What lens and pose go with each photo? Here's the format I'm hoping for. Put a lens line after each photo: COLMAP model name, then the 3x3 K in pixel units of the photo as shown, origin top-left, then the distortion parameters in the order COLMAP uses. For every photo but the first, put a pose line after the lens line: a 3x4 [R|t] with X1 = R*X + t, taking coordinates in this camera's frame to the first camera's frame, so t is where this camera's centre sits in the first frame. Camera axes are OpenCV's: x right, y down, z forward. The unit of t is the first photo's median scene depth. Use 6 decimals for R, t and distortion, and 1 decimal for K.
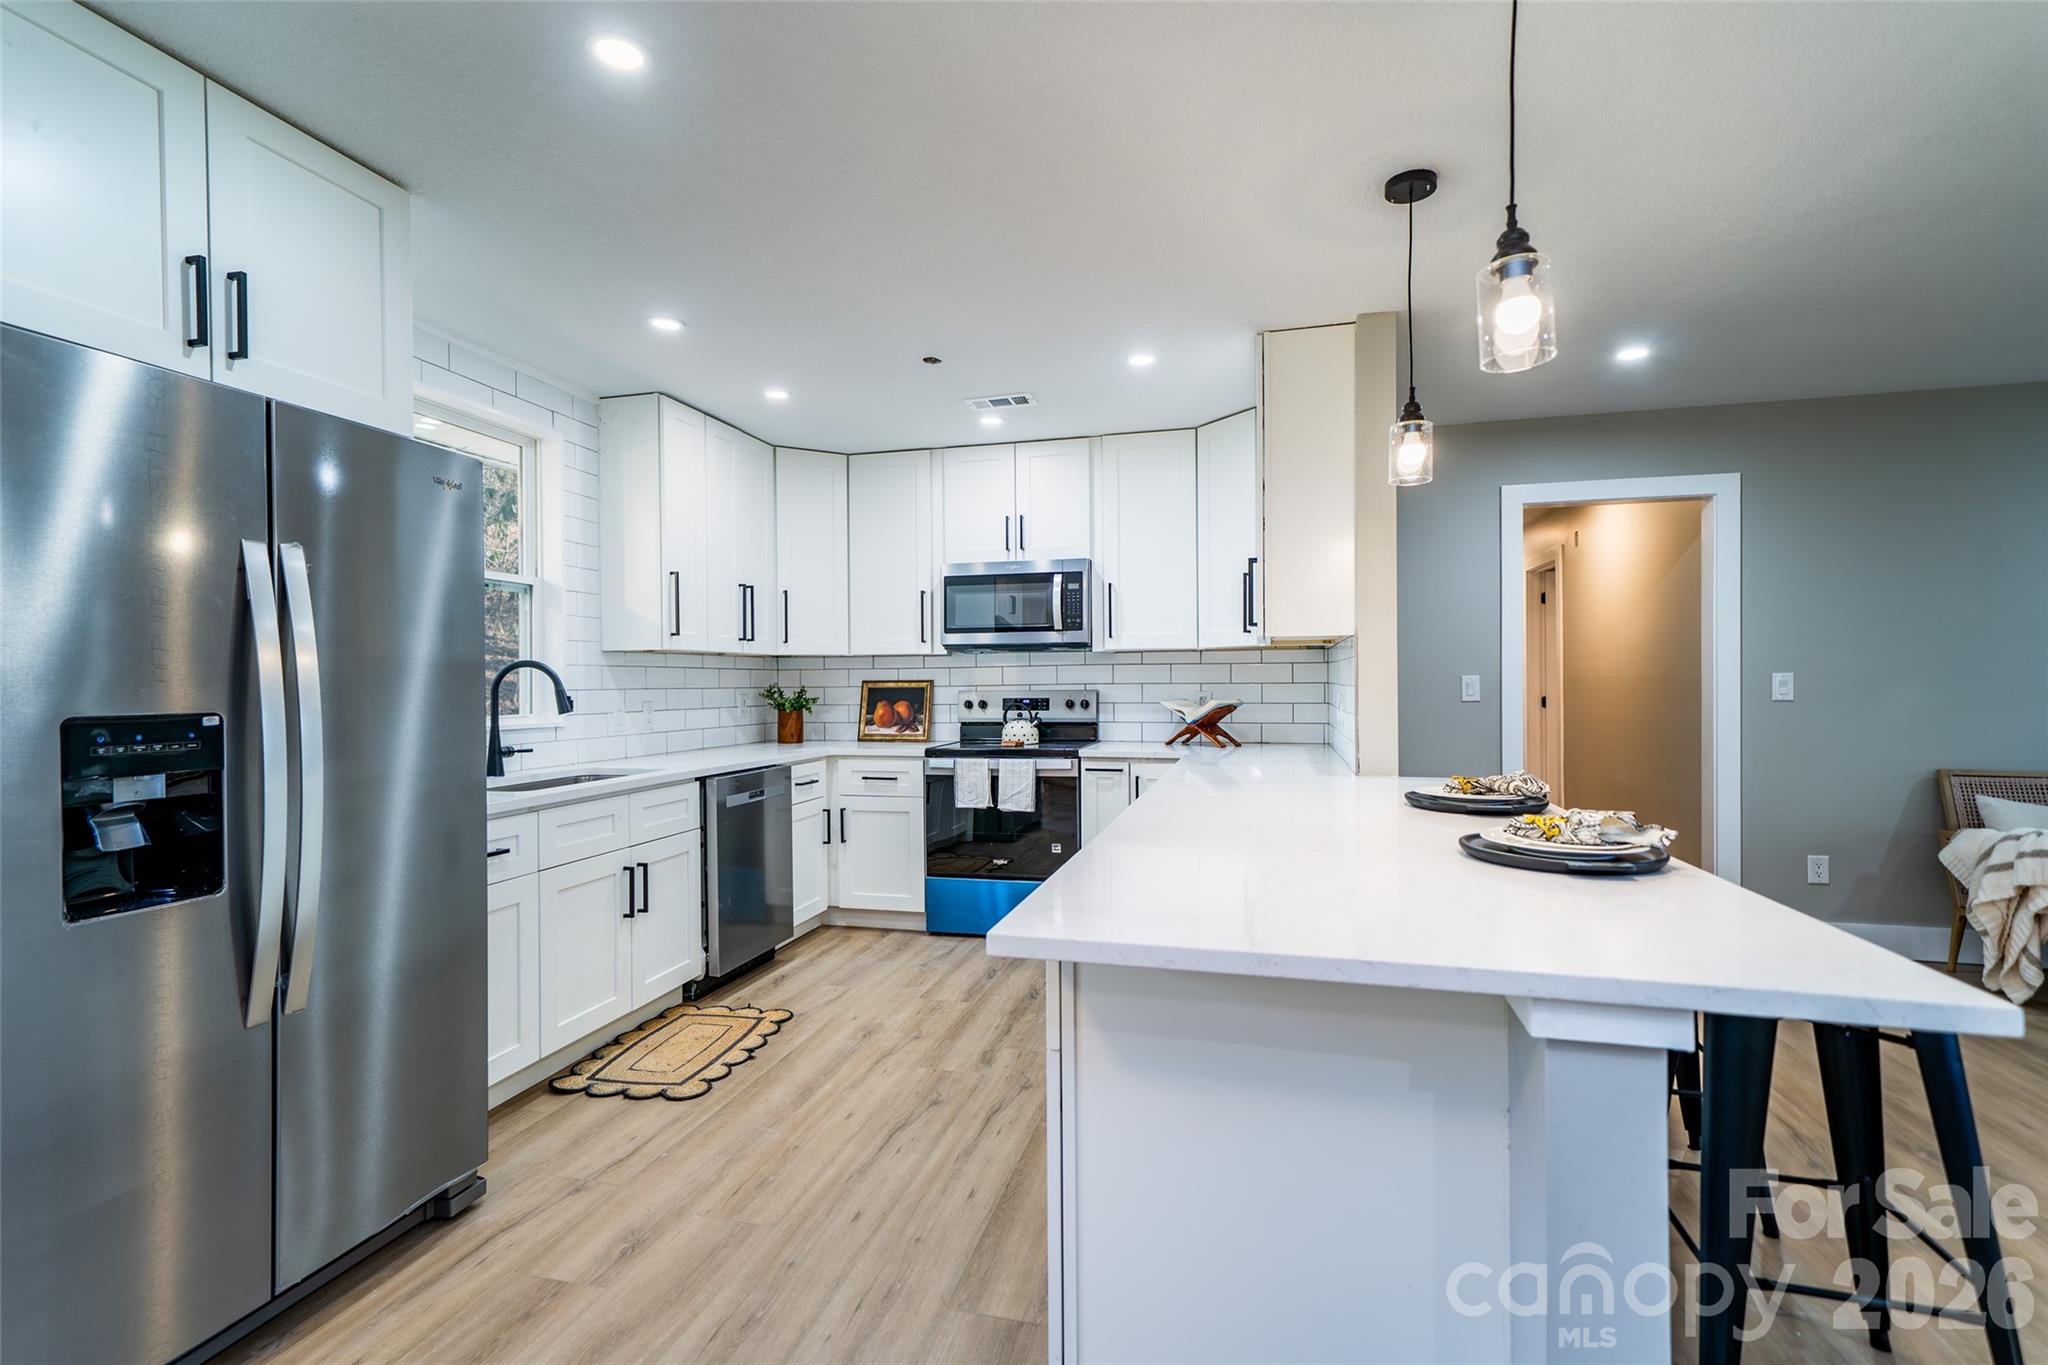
lens RADIAL K [[949.1, 0, 1012.7], [0, 949.1, 688.0], [0, 0, 1]] dist [0.009872, 0.000931]
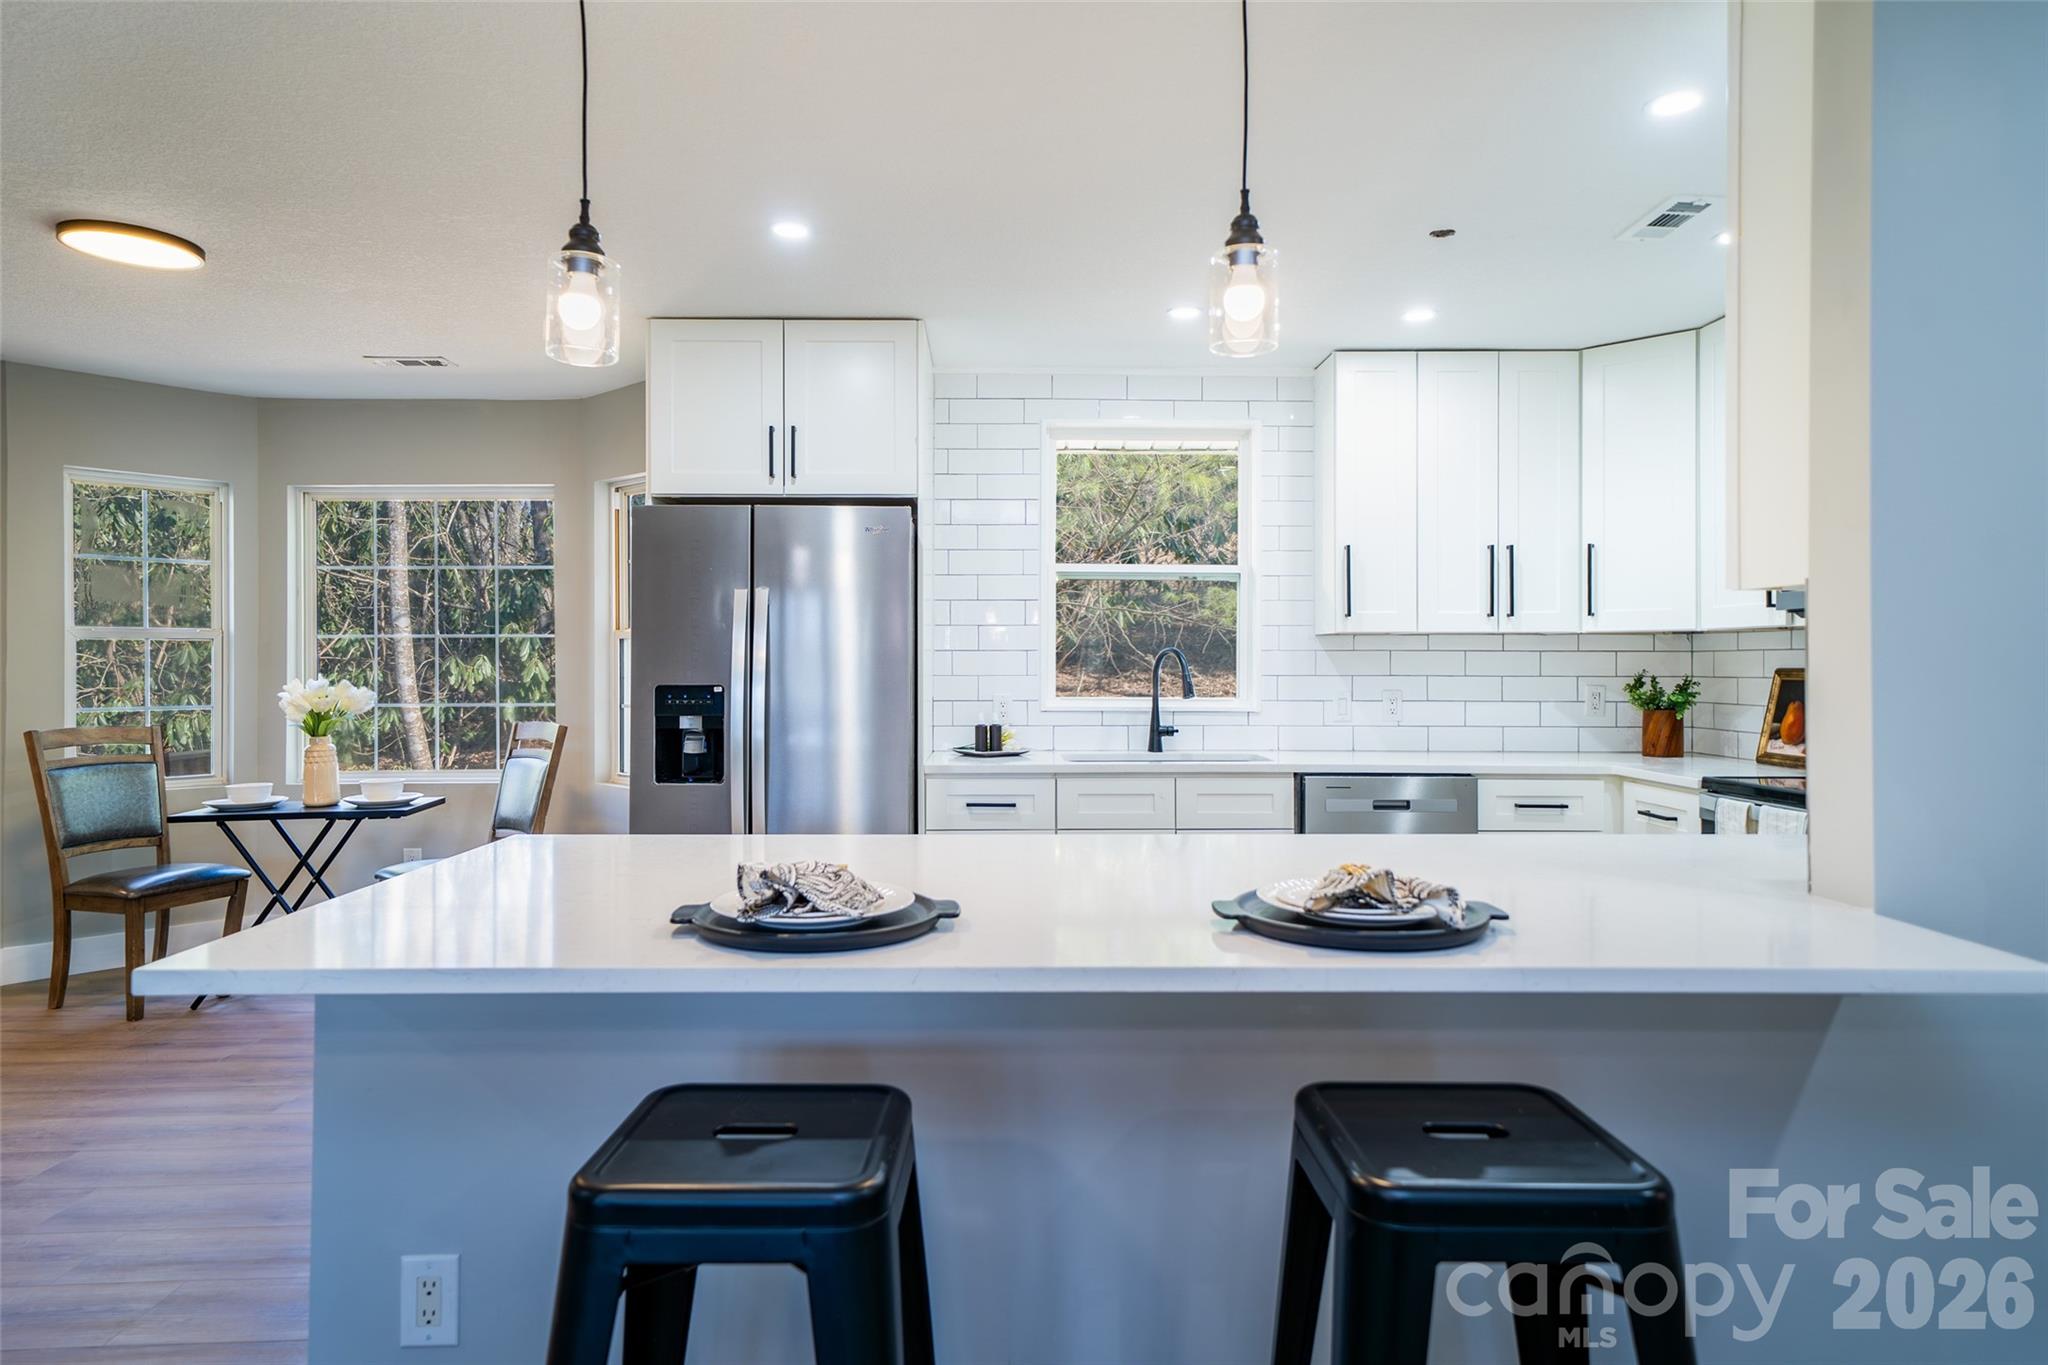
lens RADIAL K [[1195.2, 0, 995.2], [0, 1195.2, 657.2], [0, 0, 1]] dist [0.012786, 0.001905]
pose [[0.259208, -0.000142, -0.965821, 0.635909], [-0.009225, 0.999954, -0.002623, -0.010795], [0.965777, 0.009590, 0.259195, 0.383996]]
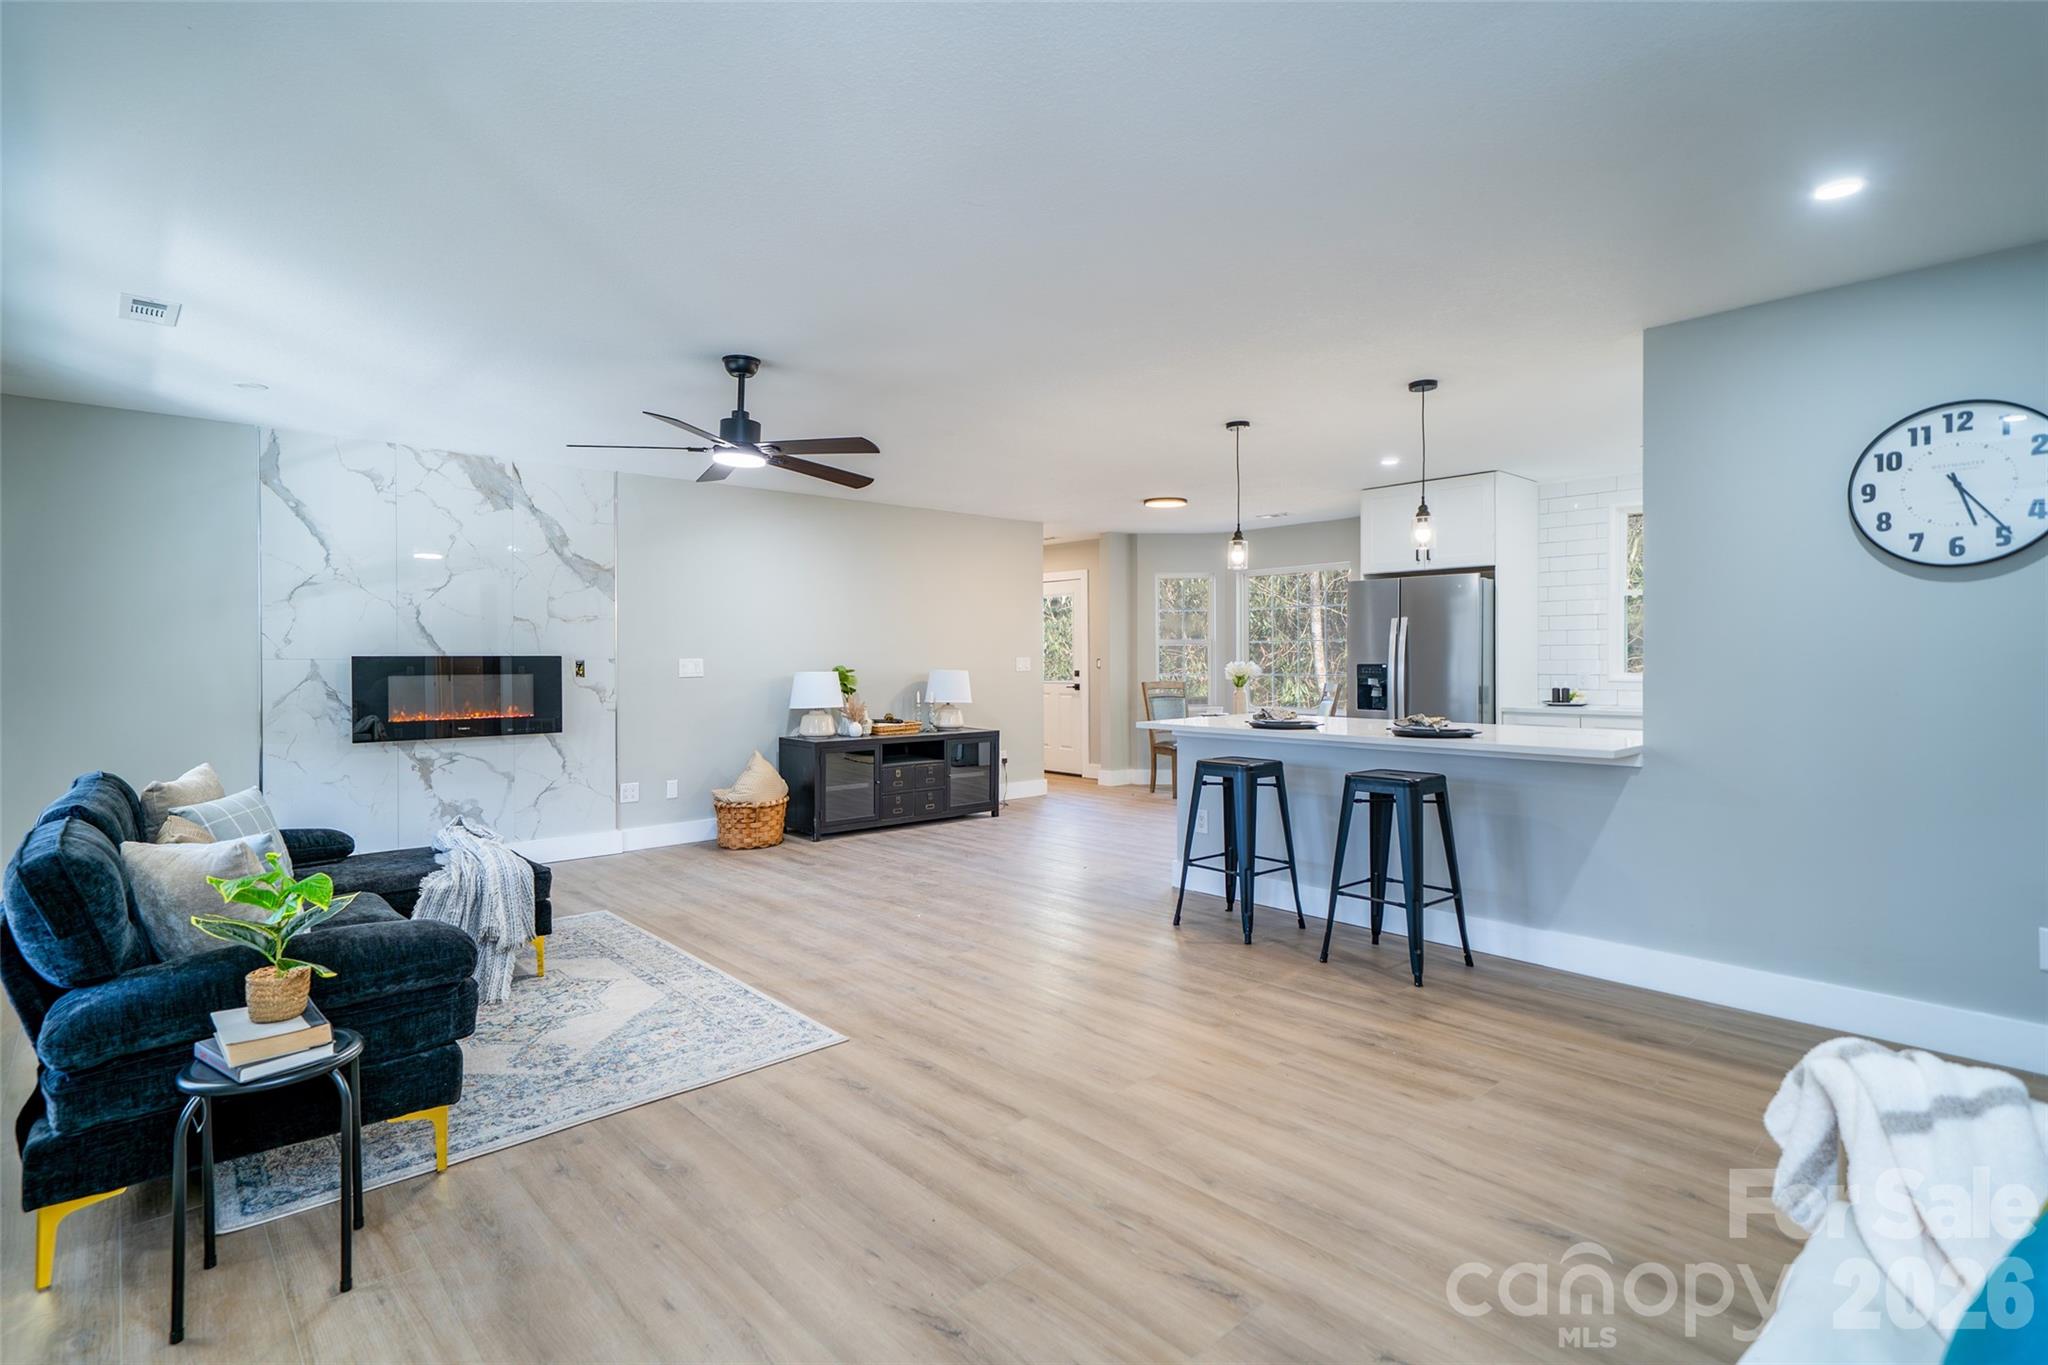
lens RADIAL K [[973.5, 0, 1009.1], [0, 973.5, 667.1], [0, 0, 1]] dist [0.005948, 0.000572]
pose [[-0.548714, 0.016820, -0.835841, 1.392495], [0.000952, 0.999810, 0.019494, -0.017000], [0.836010, 0.009901, -0.548625, 0.795810]]
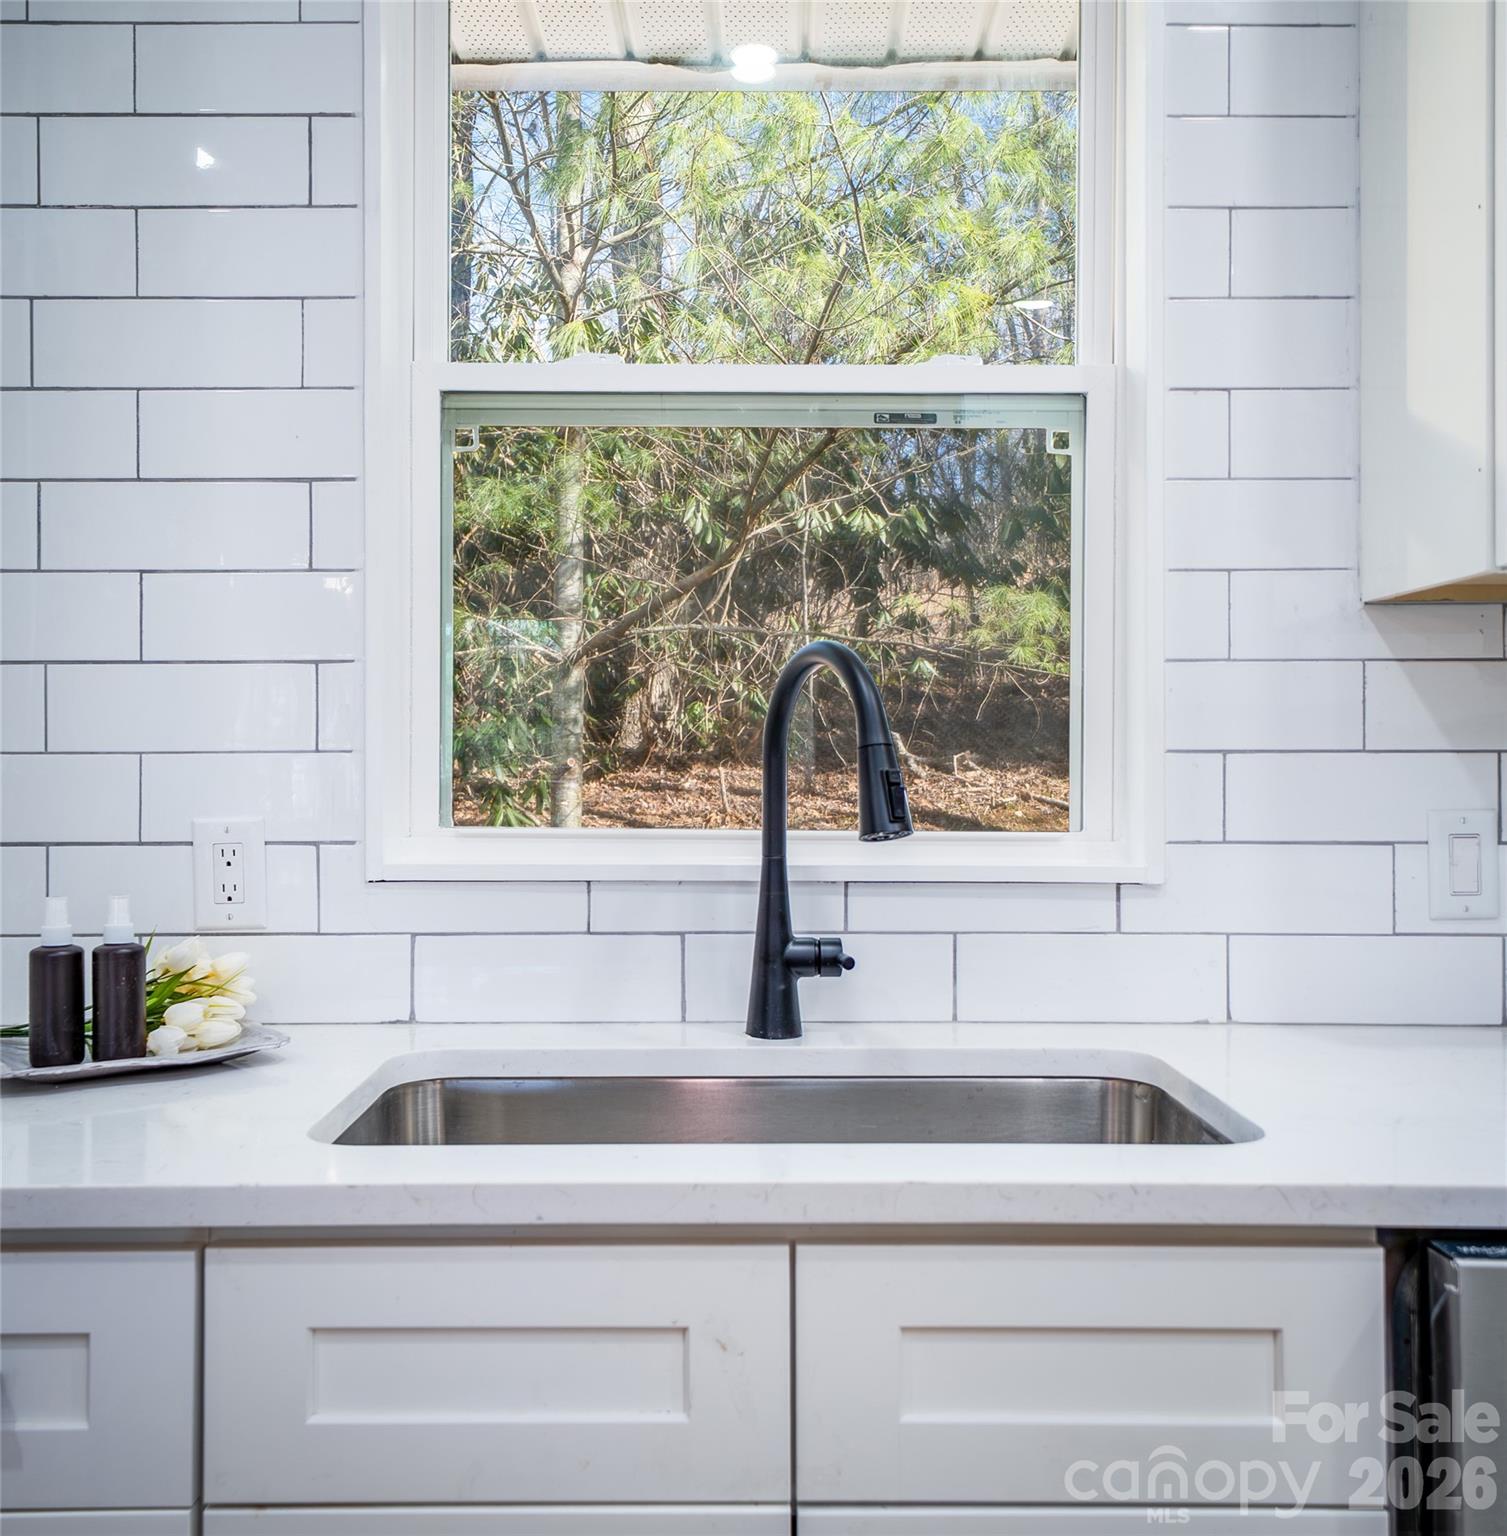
lens RADIAL K [[1593.7, 0, 733.0], [0, 1593.7, 726.5], [0, 0, 1]] dist [0.071474, 0.000000]
pose [[0.272406, -0.009094, -0.962140, -0.055552], [-0.010050, 0.999874, -0.012296, 0.001868], [0.962130, 0.013019, 0.272280, 0.715315]]
